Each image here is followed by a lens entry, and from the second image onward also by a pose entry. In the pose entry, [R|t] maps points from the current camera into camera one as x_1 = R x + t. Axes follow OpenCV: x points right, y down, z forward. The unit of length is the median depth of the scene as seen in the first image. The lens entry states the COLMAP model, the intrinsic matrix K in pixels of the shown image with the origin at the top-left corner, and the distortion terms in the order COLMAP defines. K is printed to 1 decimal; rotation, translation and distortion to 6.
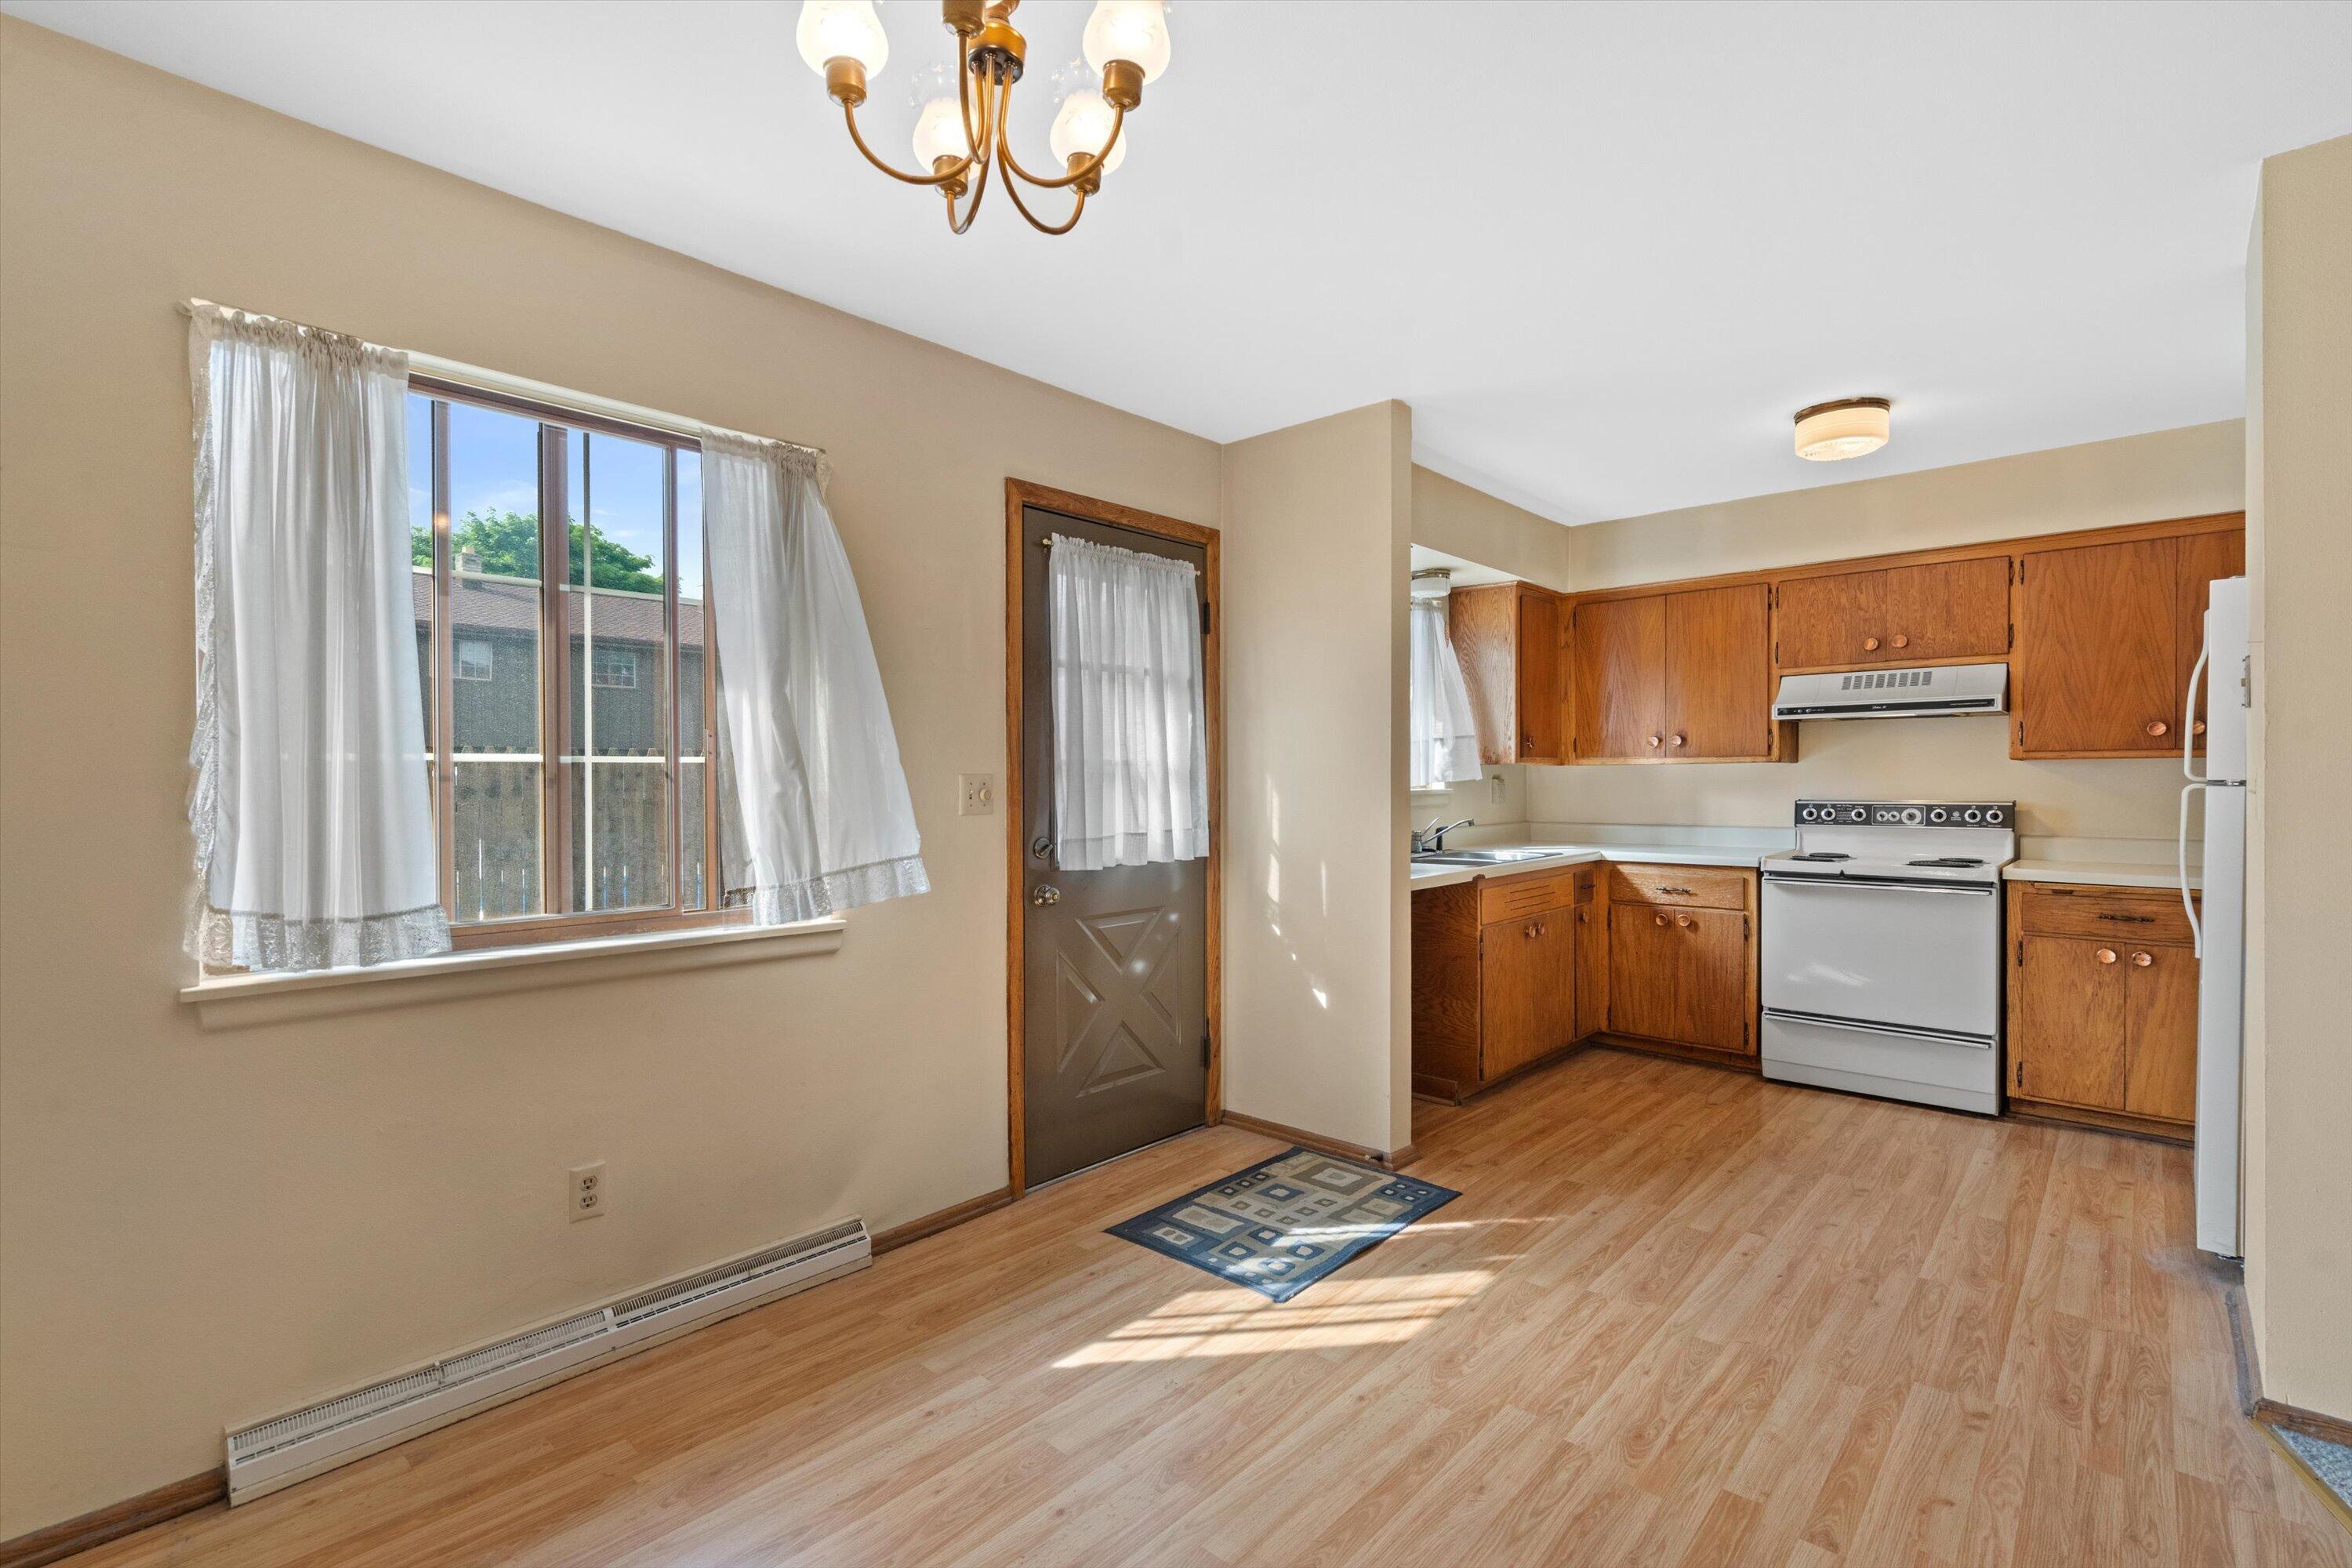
lens RADIAL K [[1068.8, 0, 1181.9], [0, 1068.8, 790.5], [0, 0, 1]] dist [-0.002647, 0.000441]
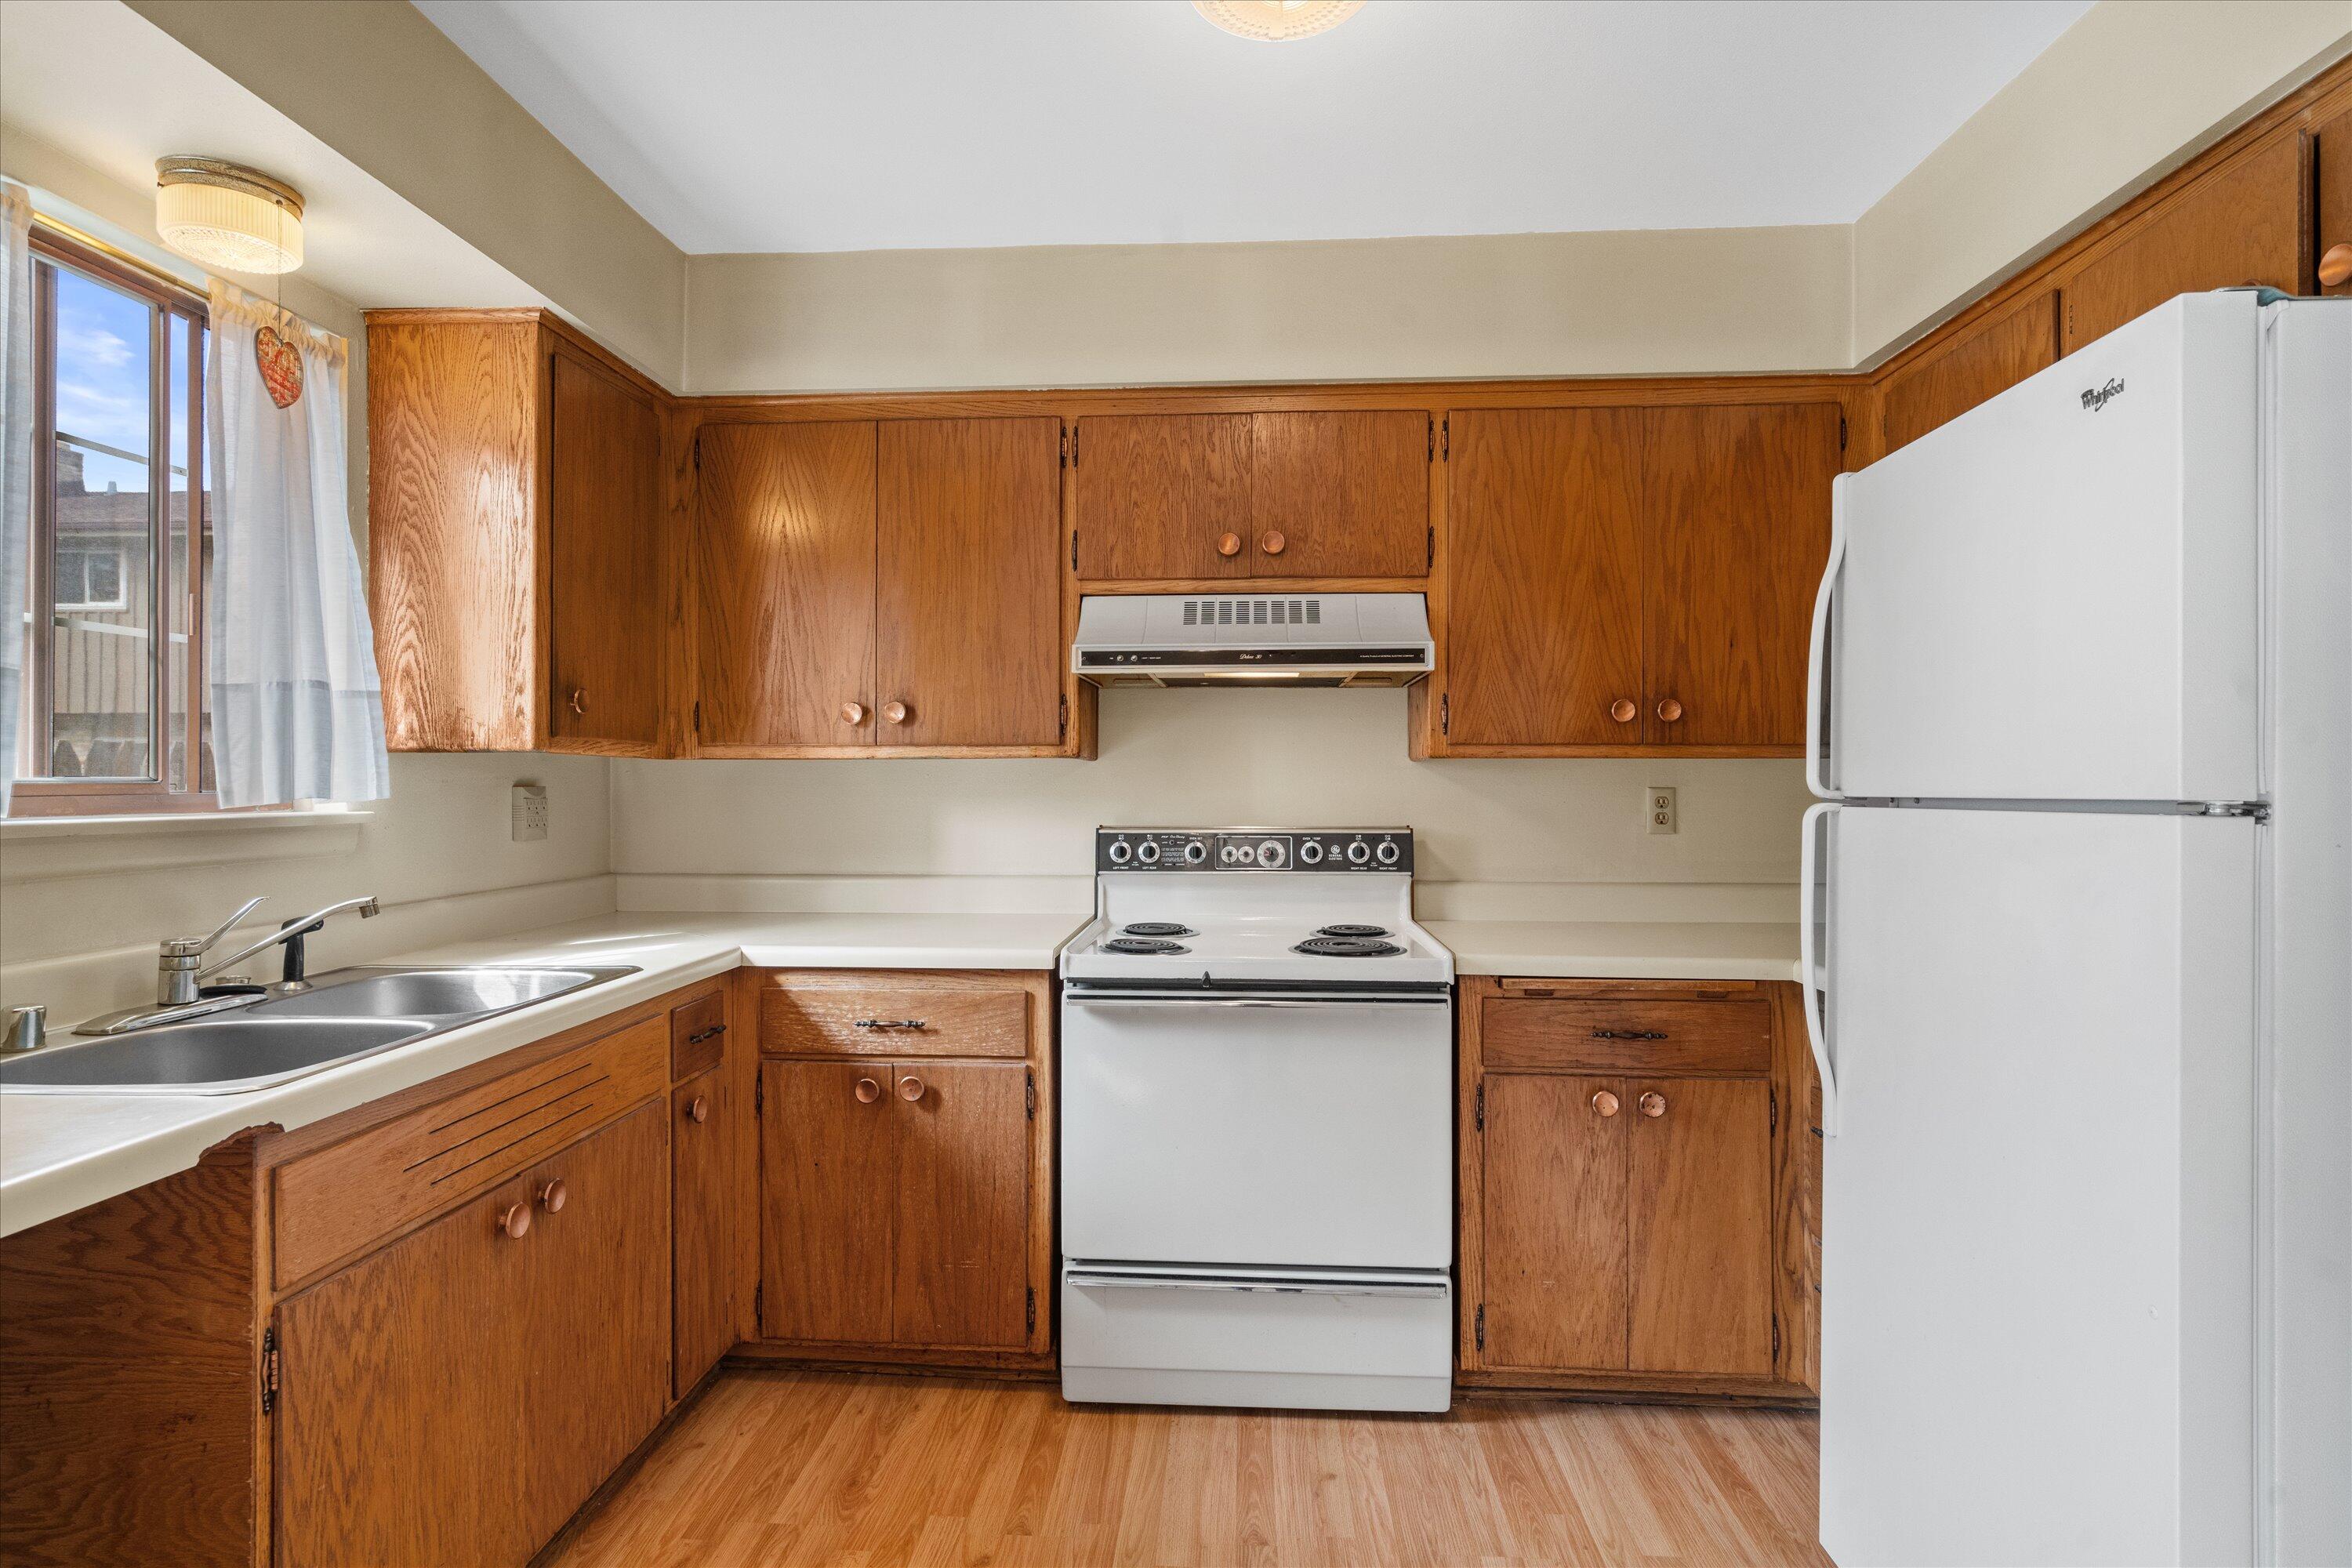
lens RADIAL K [[1150.2, 0, 1180.2], [0, 1150.2, 781.6], [0, 0, 1]] dist [0.005286, -0.000051]
pose [[0.777645, 0.007436, 0.628659, 0.301115], [0.001922, 0.999897, -0.014204, -0.008060], [-0.628700, 0.012254, 0.777551, 0.658694]]
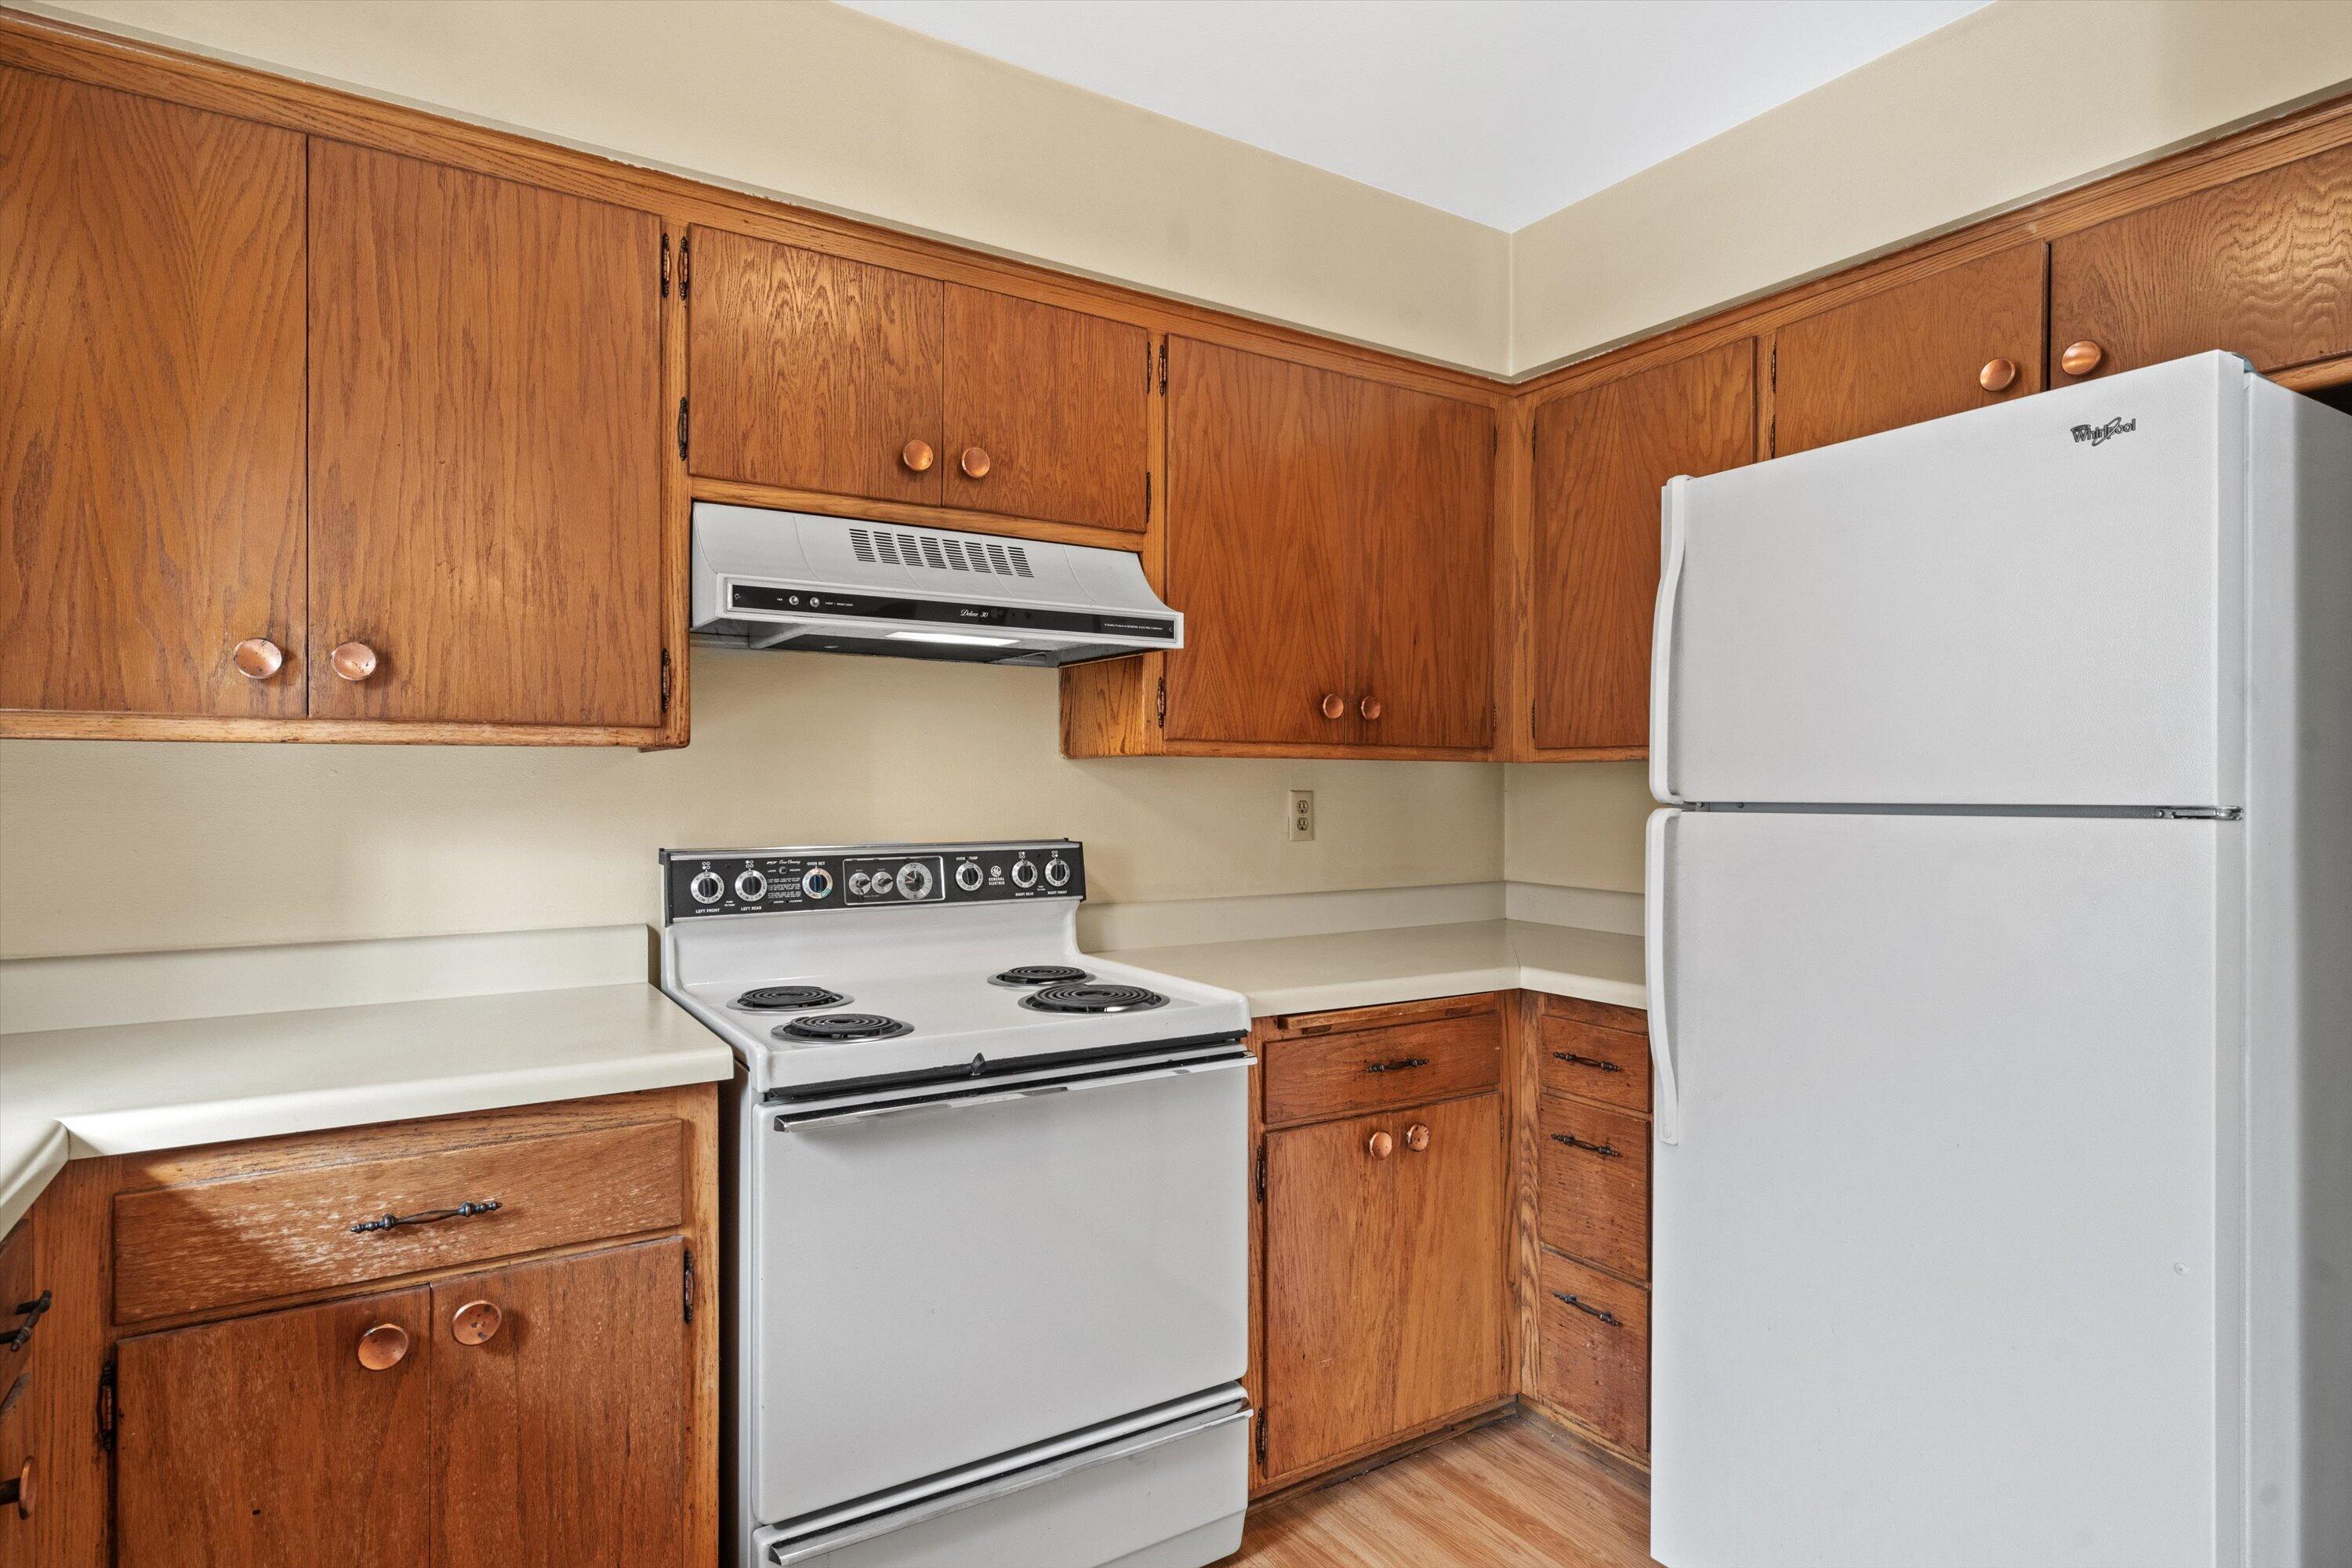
lens RADIAL K [[1252.9, 0, 1176.6], [0, 1252.9, 789.3], [0, 0, 1]] dist [0.003239, 0.002593]
pose [[0.261384, 0.002148, 0.965232, 0.262070], [0.007129, 0.999966, -0.004156, -0.012563], [-0.965208, 0.007968, 0.261360, 0.930109]]
